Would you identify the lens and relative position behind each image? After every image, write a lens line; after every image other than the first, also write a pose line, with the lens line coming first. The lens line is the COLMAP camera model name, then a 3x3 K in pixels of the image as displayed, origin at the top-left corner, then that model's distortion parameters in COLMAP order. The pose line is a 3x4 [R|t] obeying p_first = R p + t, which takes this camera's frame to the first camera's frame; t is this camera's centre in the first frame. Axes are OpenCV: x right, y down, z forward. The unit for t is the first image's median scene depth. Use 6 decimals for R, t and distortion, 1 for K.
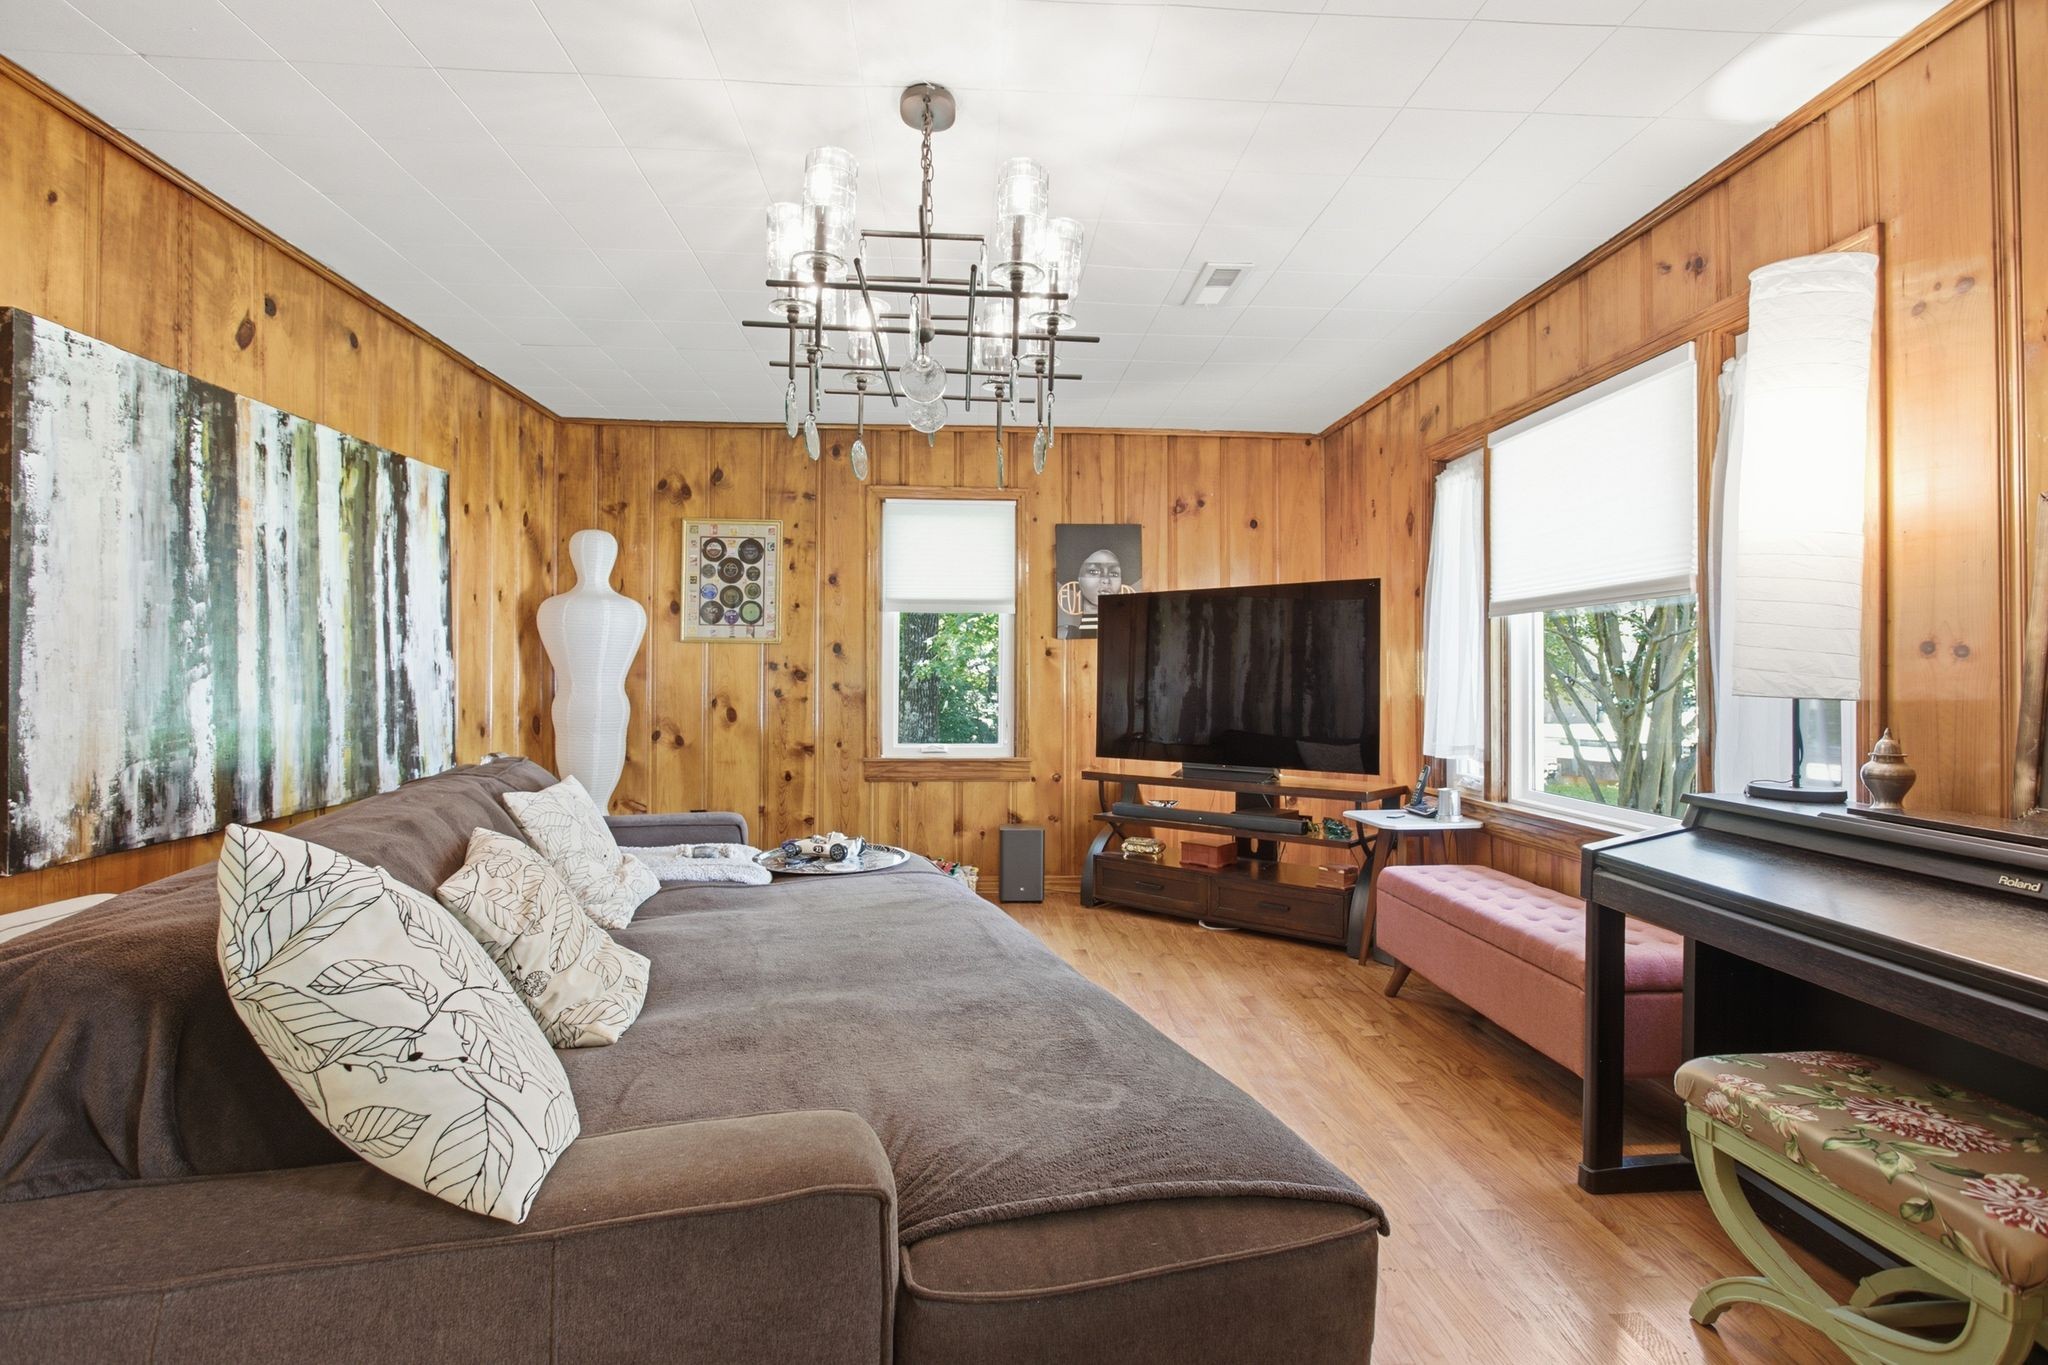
lens RADIAL K [[986.0, 0, 1042.2], [0, 986.0, 668.1], [0, 0, 1]] dist [-0.005640, 0.000520]
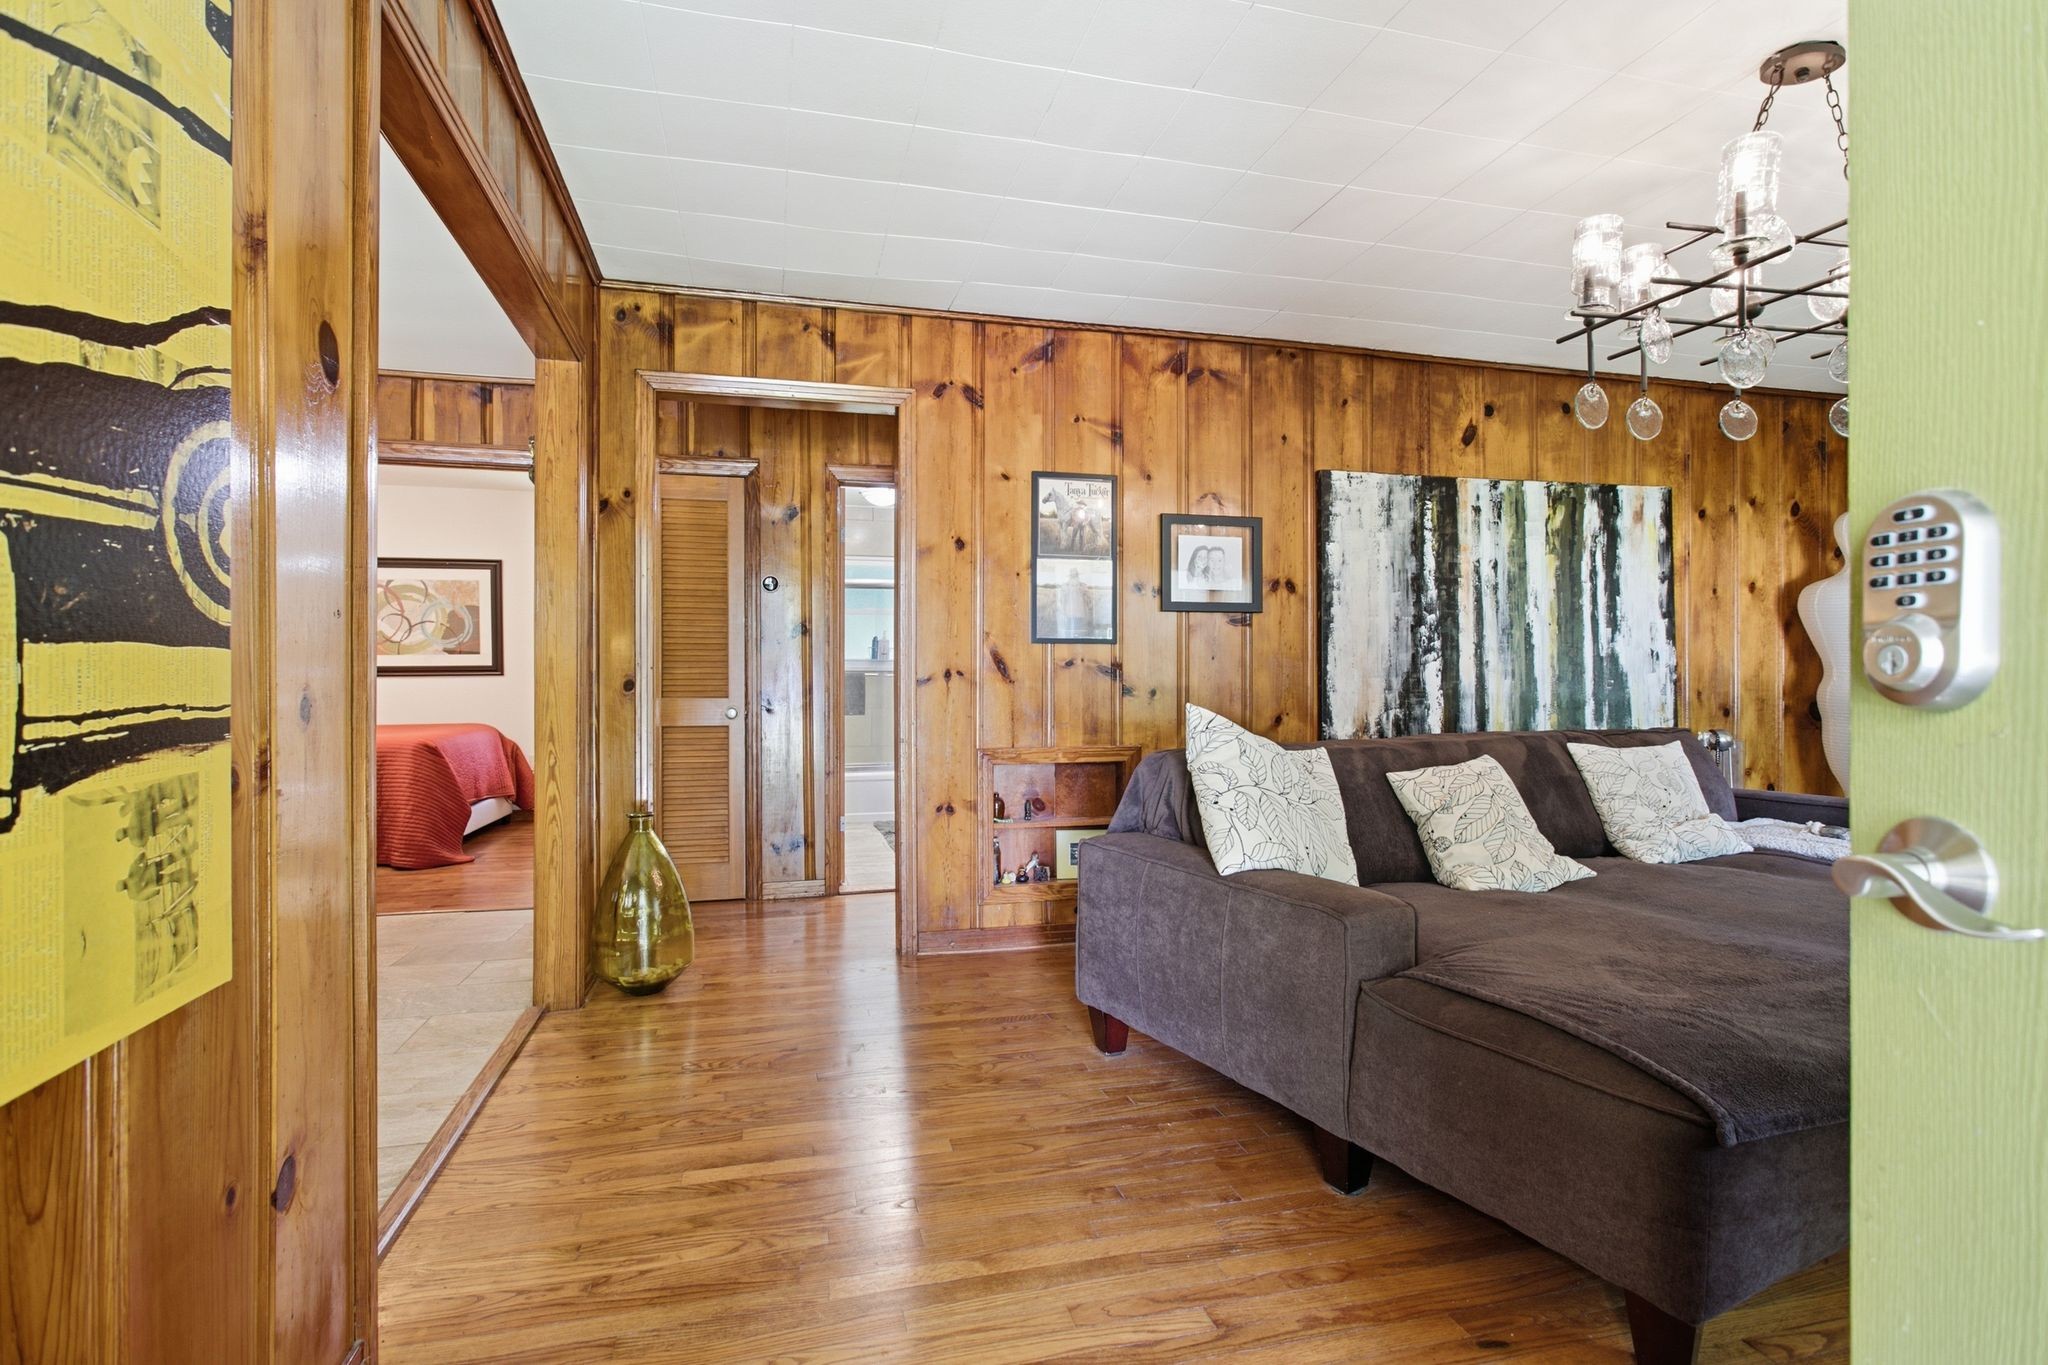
lens RADIAL K [[986.0, 0, 1033.2], [0, 986.0, 678.5], [0, 0, 1]] dist [-0.005640, 0.000520]
pose [[0.187753, -0.010809, -0.982157, 0.550059], [0.010949, 0.999900, -0.008911, 0.041585], [0.982155, -0.009080, 0.187853, 0.047789]]
